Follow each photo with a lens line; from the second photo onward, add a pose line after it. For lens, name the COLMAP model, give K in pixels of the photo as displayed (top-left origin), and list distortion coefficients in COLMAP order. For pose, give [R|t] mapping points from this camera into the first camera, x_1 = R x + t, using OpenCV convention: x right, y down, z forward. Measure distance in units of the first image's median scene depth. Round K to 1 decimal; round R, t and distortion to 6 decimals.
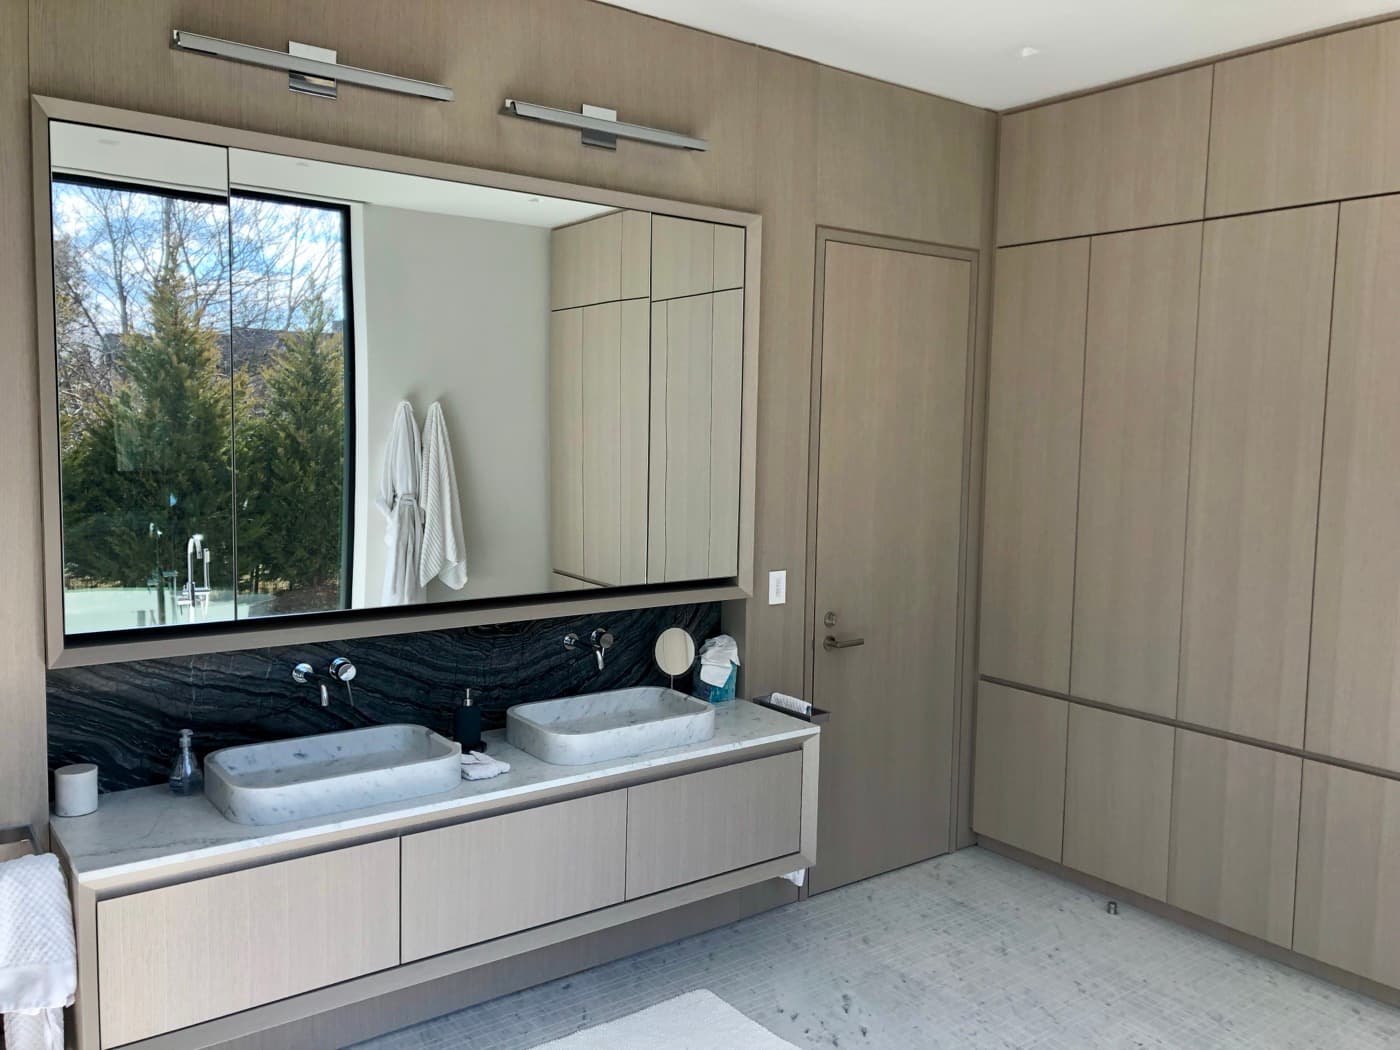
lens RADIAL K [[1137.9, 0, 705.9], [0, 1137.9, 519.9], [0, 0, 1]] dist [0.060632, -0.062195]
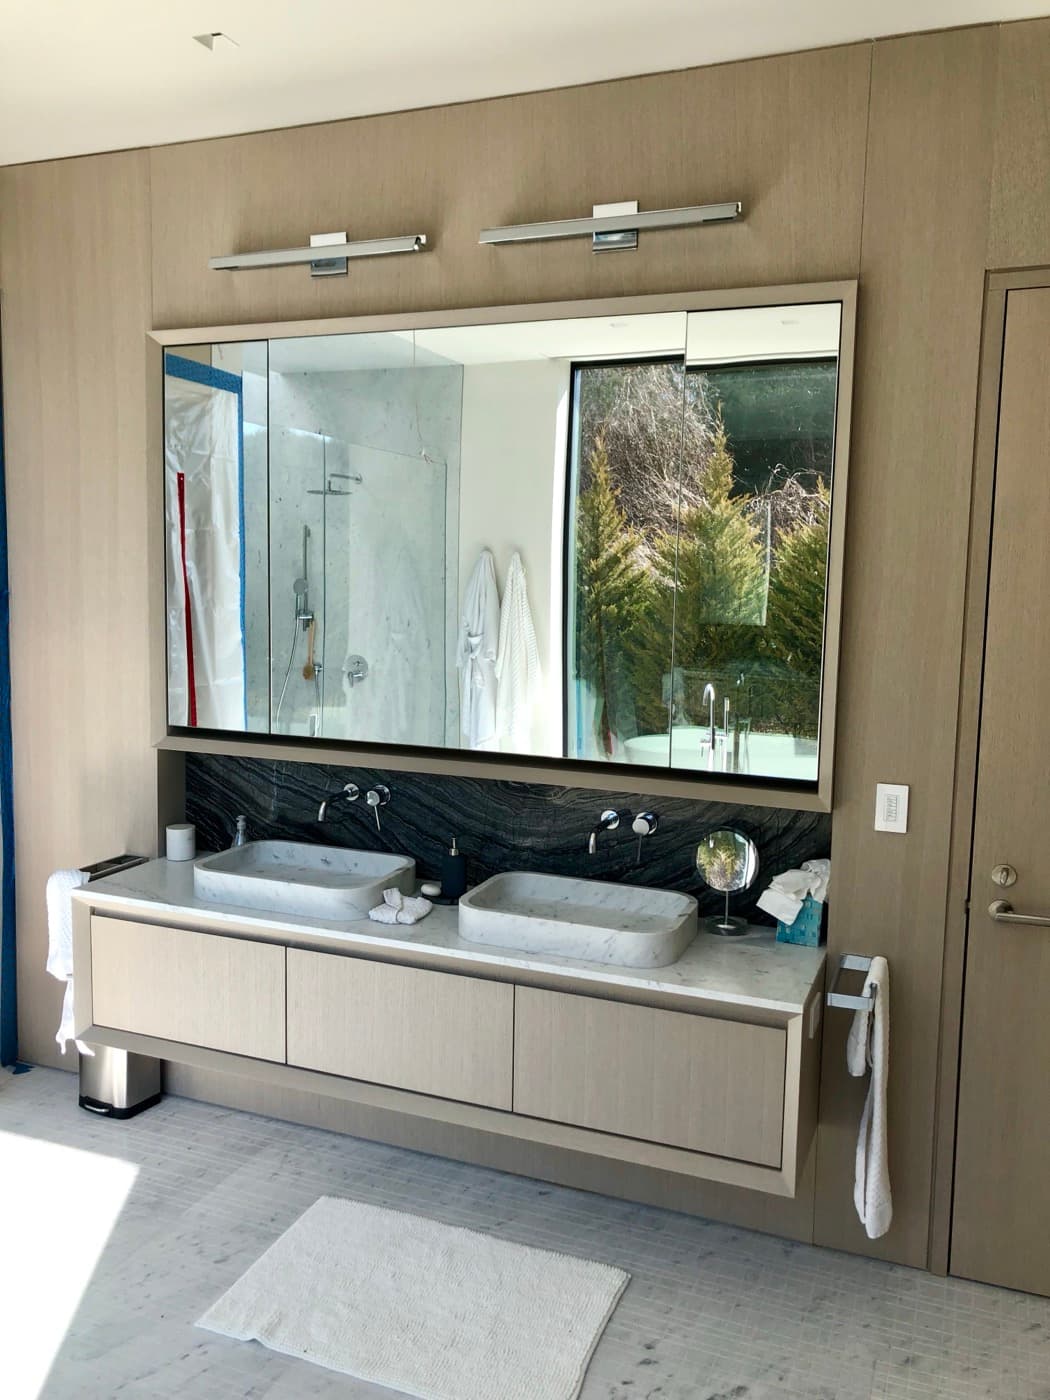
lens RADIAL K [[1161.9, 0, 526.2], [0, 1161.9, 681.8], [0, 0, 1]] dist [0.102987, -0.146667]
pose [[0.504559, 0.080174, -0.859647, 0.678912], [-0.081597, 0.995651, 0.044966, -0.038813], [0.859513, 0.047456, 0.508906, 0.527274]]
